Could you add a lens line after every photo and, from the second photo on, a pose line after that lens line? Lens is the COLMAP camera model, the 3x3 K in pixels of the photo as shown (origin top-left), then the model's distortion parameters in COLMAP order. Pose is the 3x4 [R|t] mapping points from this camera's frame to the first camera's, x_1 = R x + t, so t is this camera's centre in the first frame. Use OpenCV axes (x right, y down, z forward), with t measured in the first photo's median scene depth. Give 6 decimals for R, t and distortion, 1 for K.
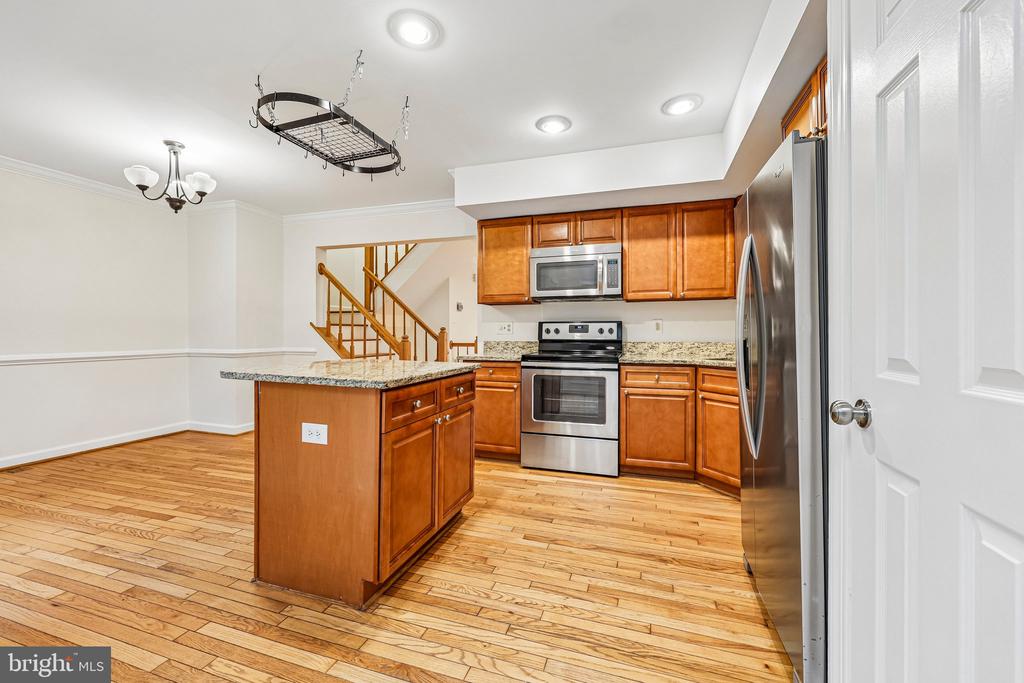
lens RADIAL K [[414.8, 0, 514.1], [0, 414.8, 335.7], [0, 0, 1]] dist [0.002227, 0.000087]
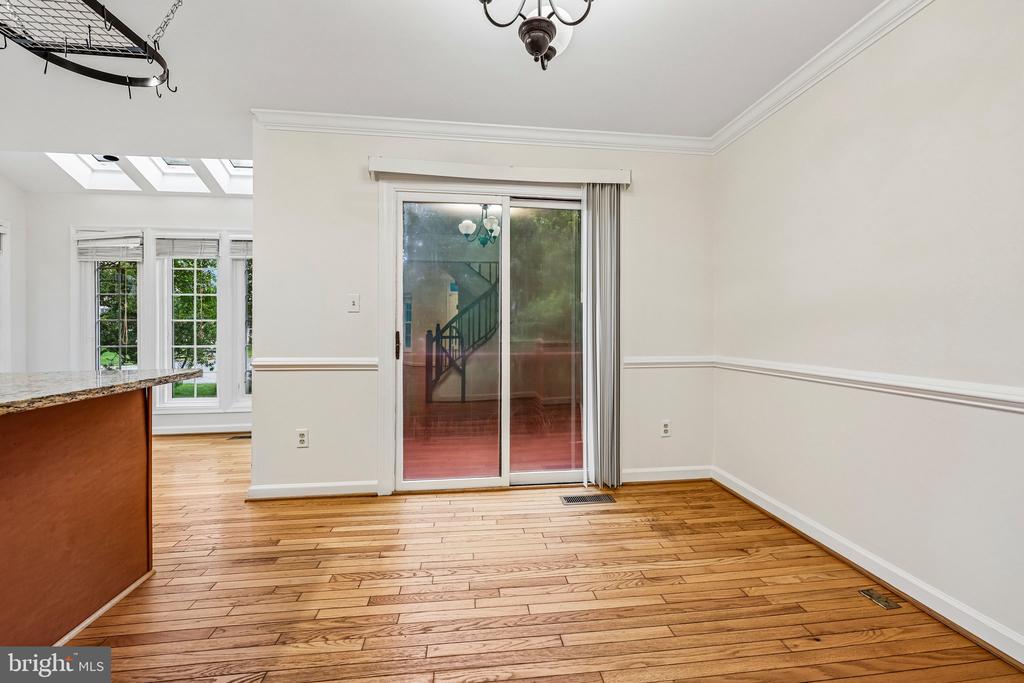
lens RADIAL K [[414.8, 0, 514.5], [0, 414.8, 332.2], [0, 0, 1]] dist [0.002227, 0.000087]
pose [[-0.910174, 0.004578, -0.414201, -0.498602], [0.001581, 0.999970, 0.007578, -0.011046], [0.414223, 0.006242, -0.910154, 1.138184]]
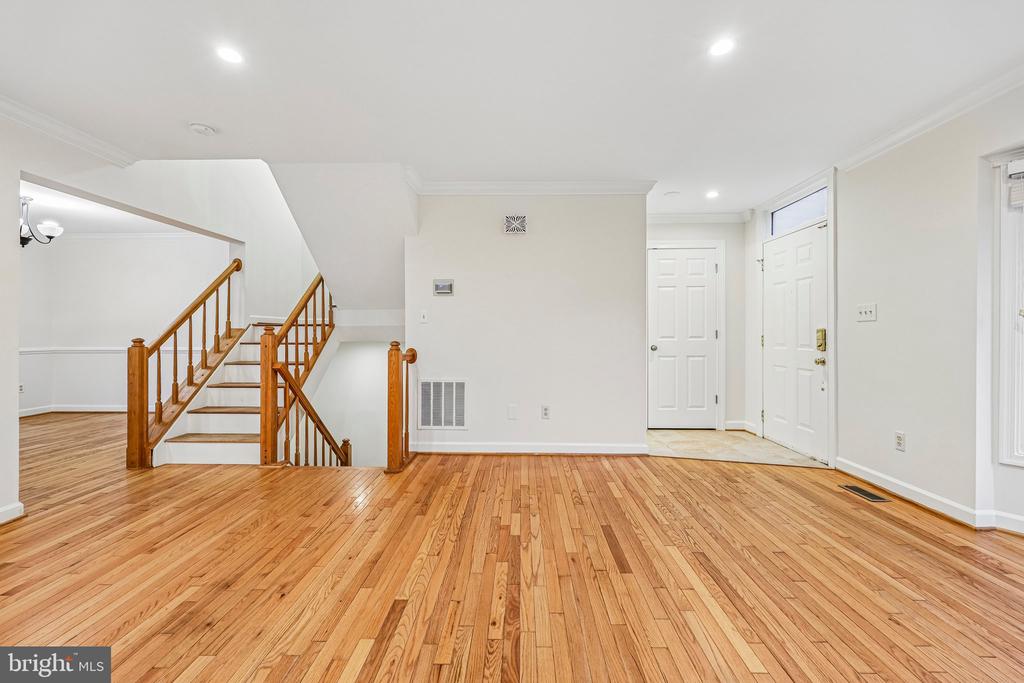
lens RADIAL K [[414.8, 0, 515.9], [0, 414.8, 338.2], [0, 0, 1]] dist [0.002227, 0.000087]
pose [[0.294264, 0.013892, -0.955623, 0.735522], [-0.007180, 0.999898, 0.012324, -0.019073], [0.955697, 0.003235, 0.294334, 1.723748]]
